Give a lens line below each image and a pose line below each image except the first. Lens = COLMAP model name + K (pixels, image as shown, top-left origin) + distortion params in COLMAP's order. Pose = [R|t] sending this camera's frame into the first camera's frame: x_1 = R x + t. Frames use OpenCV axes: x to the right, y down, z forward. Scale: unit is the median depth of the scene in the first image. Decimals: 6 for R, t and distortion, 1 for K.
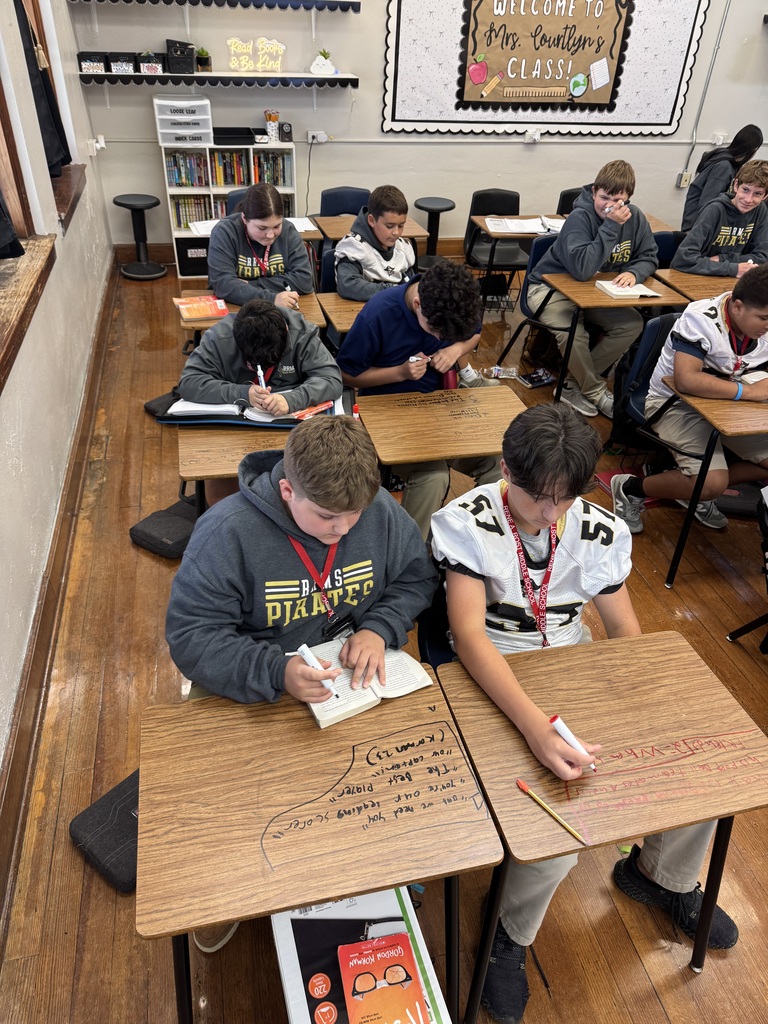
lens RADIAL K [[723.6, 0, 381.6], [0, 723.6, 518.0], [0, 0, 1]] dist [-0.000157, -0.005544]
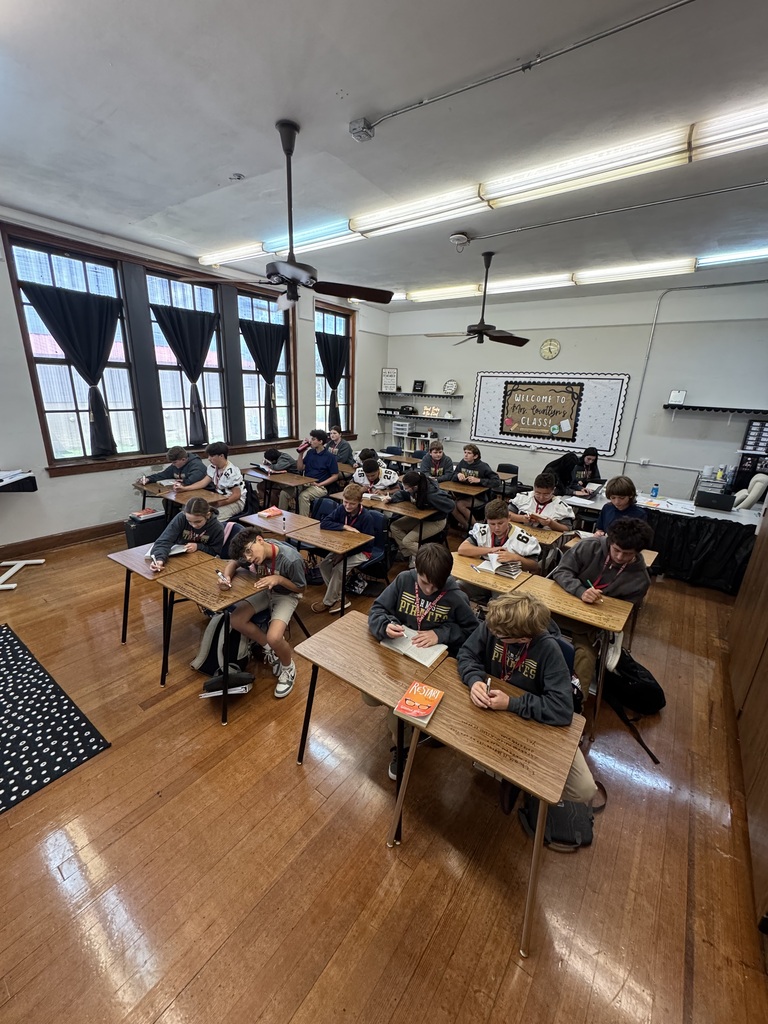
lens RADIAL K [[405.9, 0, 388.7], [0, 405.9, 509.2], [0, 0, 1]] dist [-0.000085, 0.000042]
pose [[0.648790, 0.208331, -0.731895, 0.917747], [-0.461212, 0.872664, -0.160442, 0.041552], [0.605273, 0.441651, 0.662260, -0.011249]]
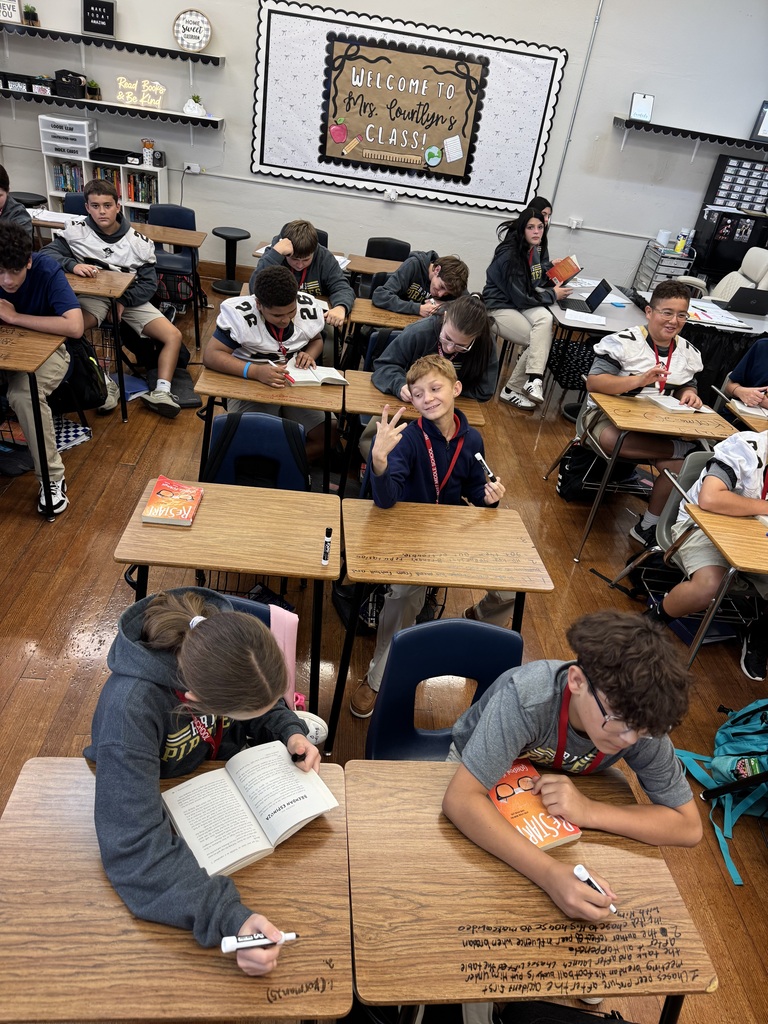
lens RADIAL K [[713.2, 0, 385.9], [0, 713.2, 519.5], [0, 0, 1]] dist [0.004245, -0.006833]
pose [[0.976327, 0.184816, -0.112378, 0.438657], [-0.194054, 0.977913, -0.077647, 0.047459], [0.095545, 0.097616, 0.990627, -0.040043]]
